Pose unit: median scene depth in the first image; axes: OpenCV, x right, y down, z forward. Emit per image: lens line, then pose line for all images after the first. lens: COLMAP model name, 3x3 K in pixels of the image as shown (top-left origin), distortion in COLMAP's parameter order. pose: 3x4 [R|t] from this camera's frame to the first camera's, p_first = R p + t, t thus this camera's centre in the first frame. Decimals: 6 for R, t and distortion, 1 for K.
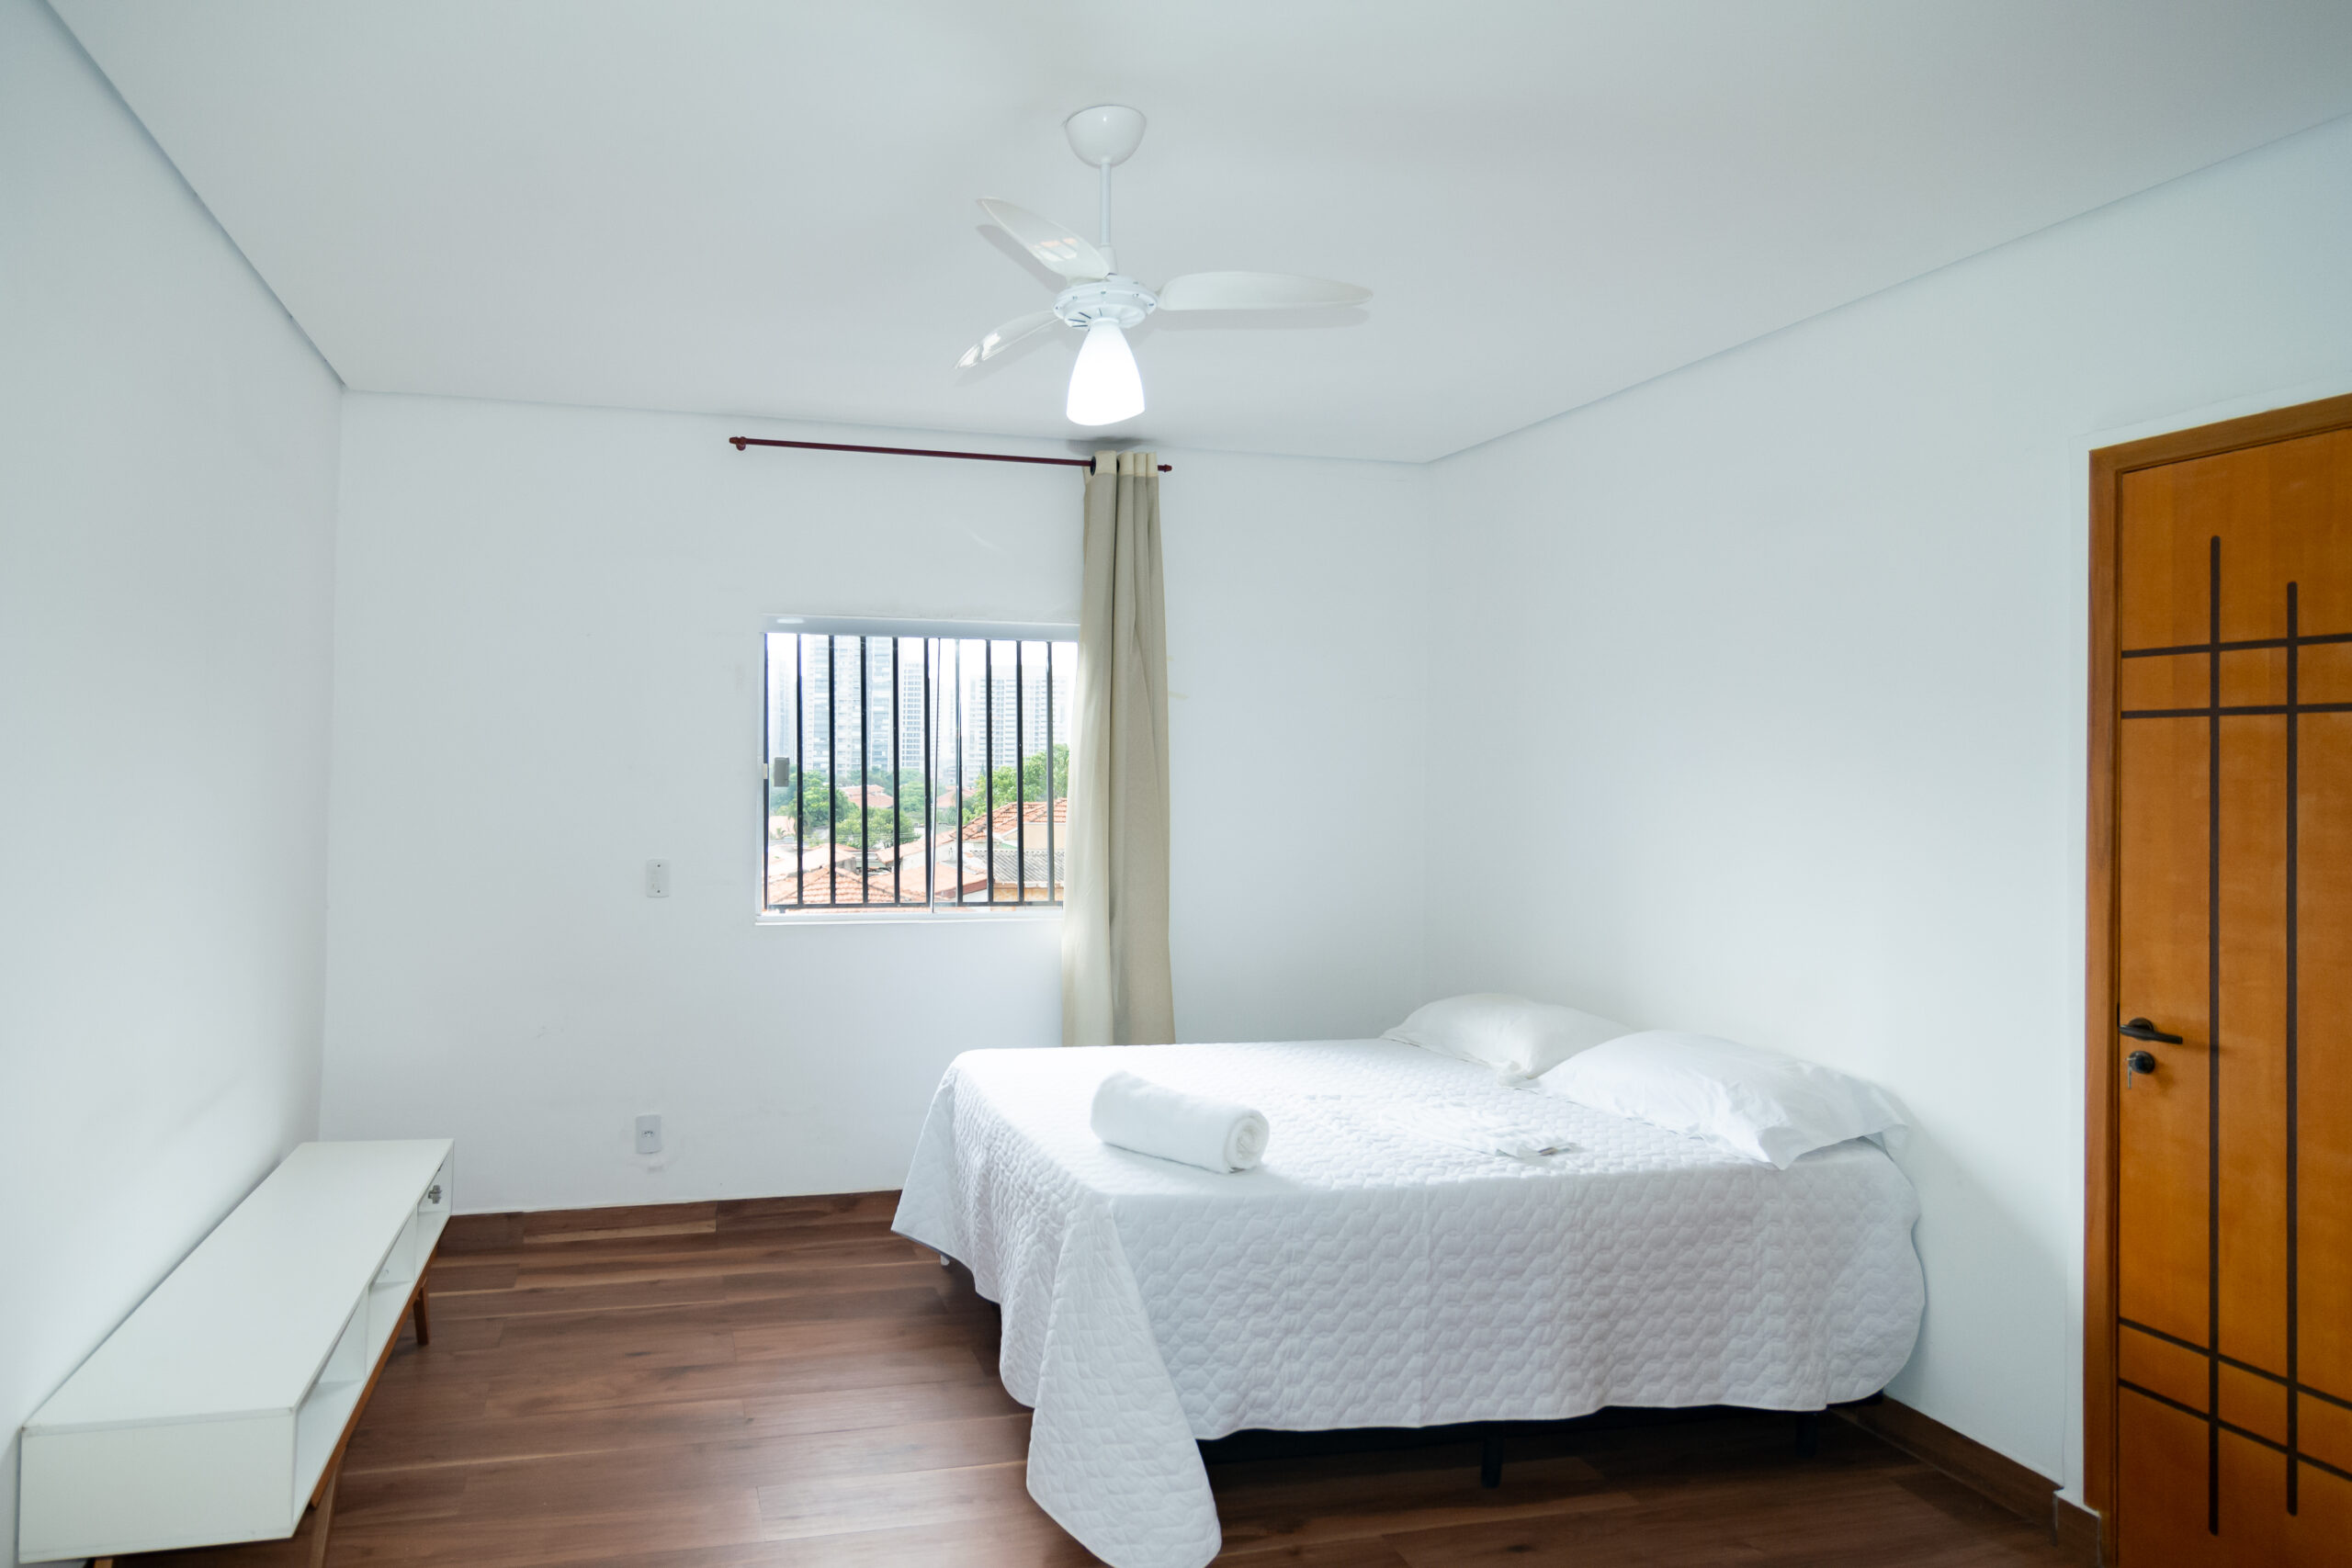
lens RADIAL K [[1376.9, 0, 986.4], [0, 1376.9, 776.4], [0, 0, 1]] dist [-0.009747, 0.005635]
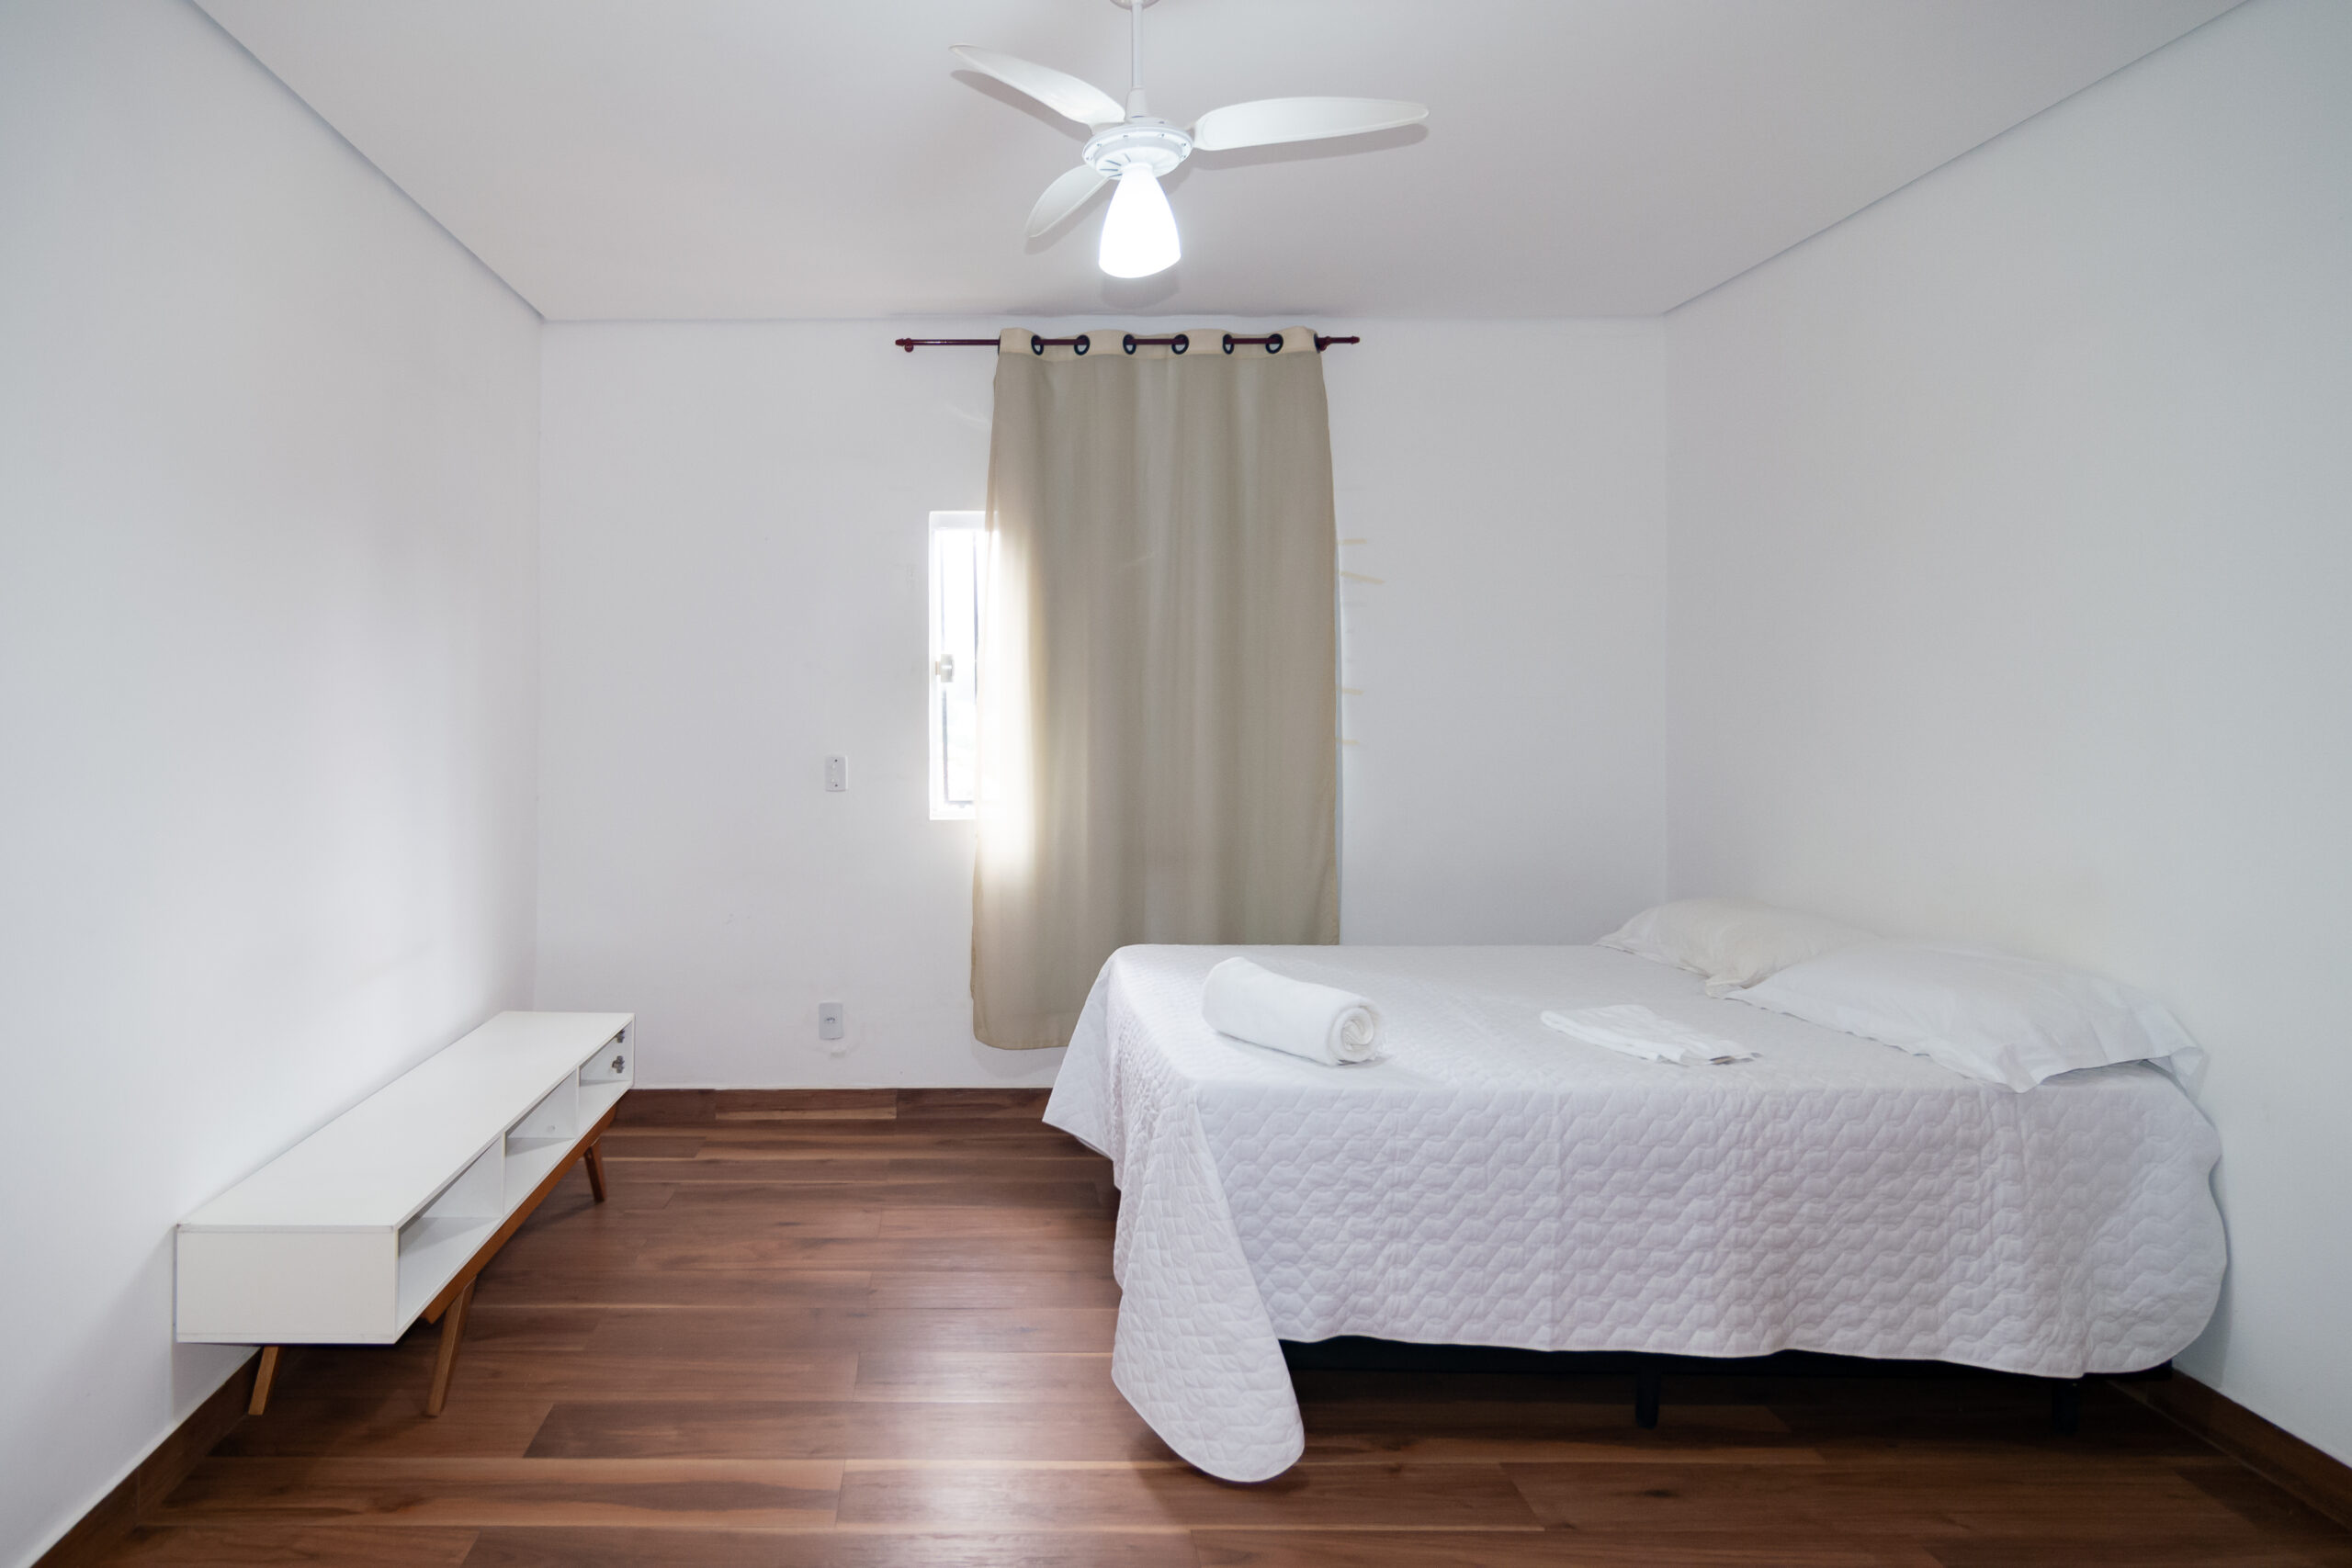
lens RADIAL K [[1405.9, 0, 1121.7], [0, 1405.9, 733.1], [0, 0, 1]] dist [-0.006793, 0.002521]
pose [[0.973627, -0.016508, -0.227549, 0.249723], [0.017511, 0.999844, 0.002392, 0.054088], [0.227474, -0.006314, 0.973764, 0.028537]]
